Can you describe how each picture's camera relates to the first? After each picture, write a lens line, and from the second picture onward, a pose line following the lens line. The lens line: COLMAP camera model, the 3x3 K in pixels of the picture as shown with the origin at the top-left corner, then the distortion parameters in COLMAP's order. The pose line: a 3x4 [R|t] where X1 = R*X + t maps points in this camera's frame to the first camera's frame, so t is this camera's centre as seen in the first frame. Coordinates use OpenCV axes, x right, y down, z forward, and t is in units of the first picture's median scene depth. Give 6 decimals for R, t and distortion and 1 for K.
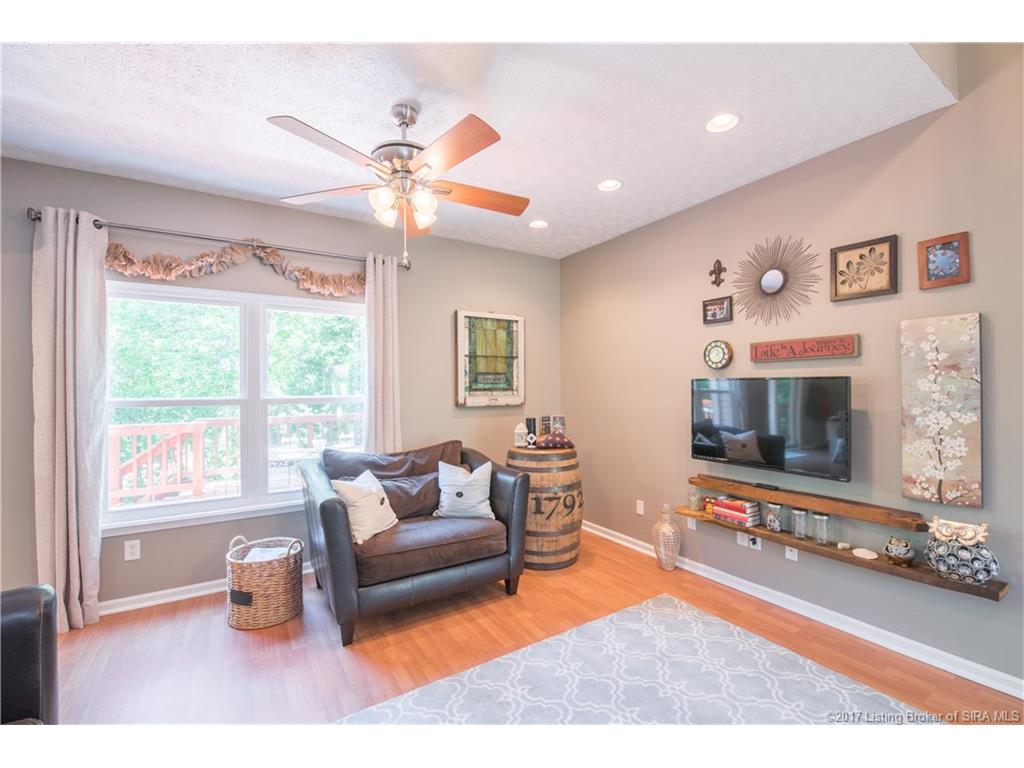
lens RADIAL K [[447.6, 0, 513.7], [0, 447.6, 396.5], [0, 0, 1]] dist [0.001717, 0.000070]
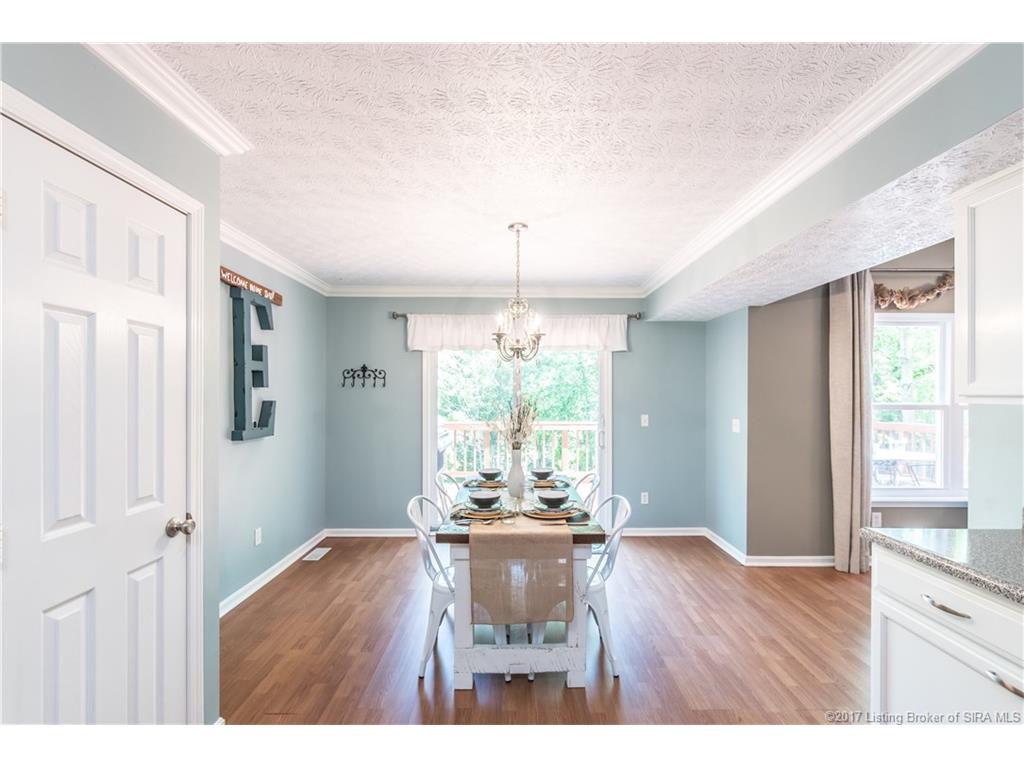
lens RADIAL K [[447.6, 0, 513.7], [0, 447.6, 396.5], [0, 0, 1]] dist [0.001717, 0.000070]
pose [[0.852797, 0.014771, -0.522034, -1.107380], [-0.016797, 0.999859, 0.000851, 0.002951], [0.521972, 0.008043, 0.852924, -0.664277]]
